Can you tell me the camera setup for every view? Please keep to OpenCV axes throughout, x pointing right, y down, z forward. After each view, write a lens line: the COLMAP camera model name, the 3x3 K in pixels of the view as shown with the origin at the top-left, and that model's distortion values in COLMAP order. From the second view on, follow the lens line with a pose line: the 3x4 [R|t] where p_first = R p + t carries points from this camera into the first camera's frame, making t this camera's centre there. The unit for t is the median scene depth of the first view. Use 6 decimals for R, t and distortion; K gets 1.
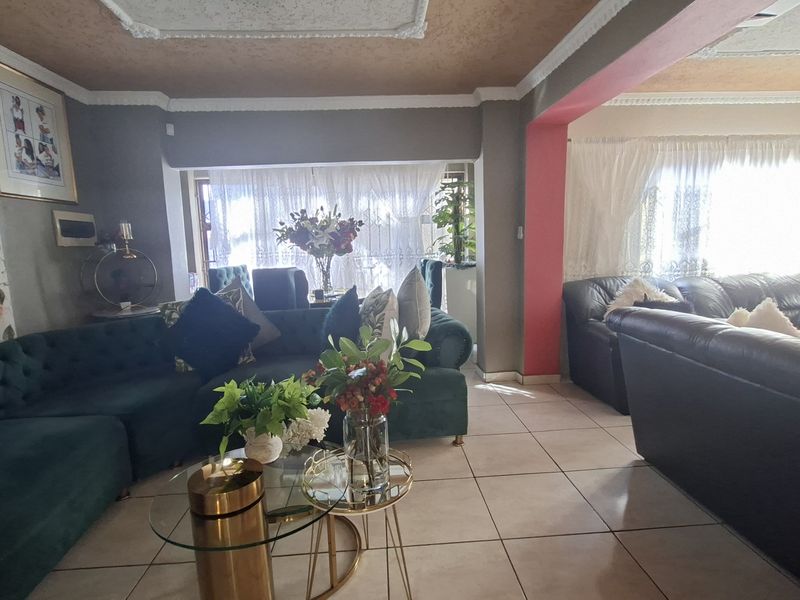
lens RADIAL K [[423.8, 0, 402.5], [0, 423.8, 297.6], [0, 0, 1]] dist [0.001076, 0.001782]
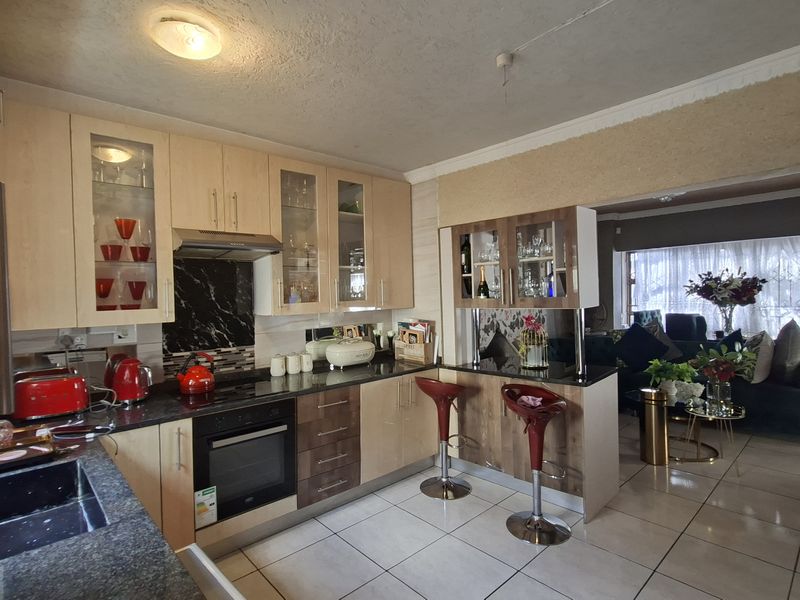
lens RADIAL K [[423.8, 0, 402.5], [0, 423.8, 297.6], [0, 0, 1]] dist [0.001076, 0.001782]
pose [[0.630551, 0.024076, -0.775774, 0.201294], [-0.091593, 0.994843, -0.043573, 0.025891], [0.770724, 0.098530, 0.629505, -0.605340]]
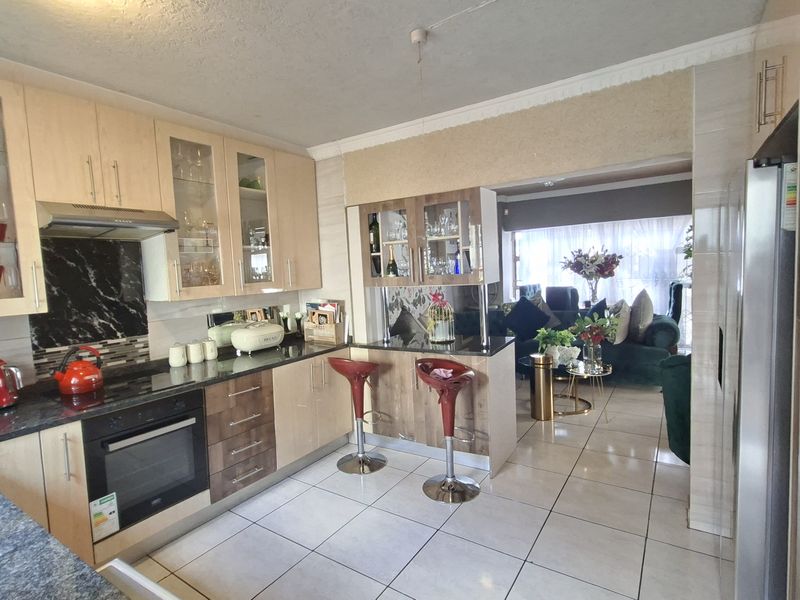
lens RADIAL K [[420.5, 0, 396.5], [0, 420.5, 300.8], [0, 0, 1]] dist [-0.002447, 0.001321]
pose [[0.791892, 0.042178, -0.609202, 0.178124], [-0.057045, 0.998359, -0.005030, 0.027928], [0.607990, 0.038735, 0.792999, -0.618411]]
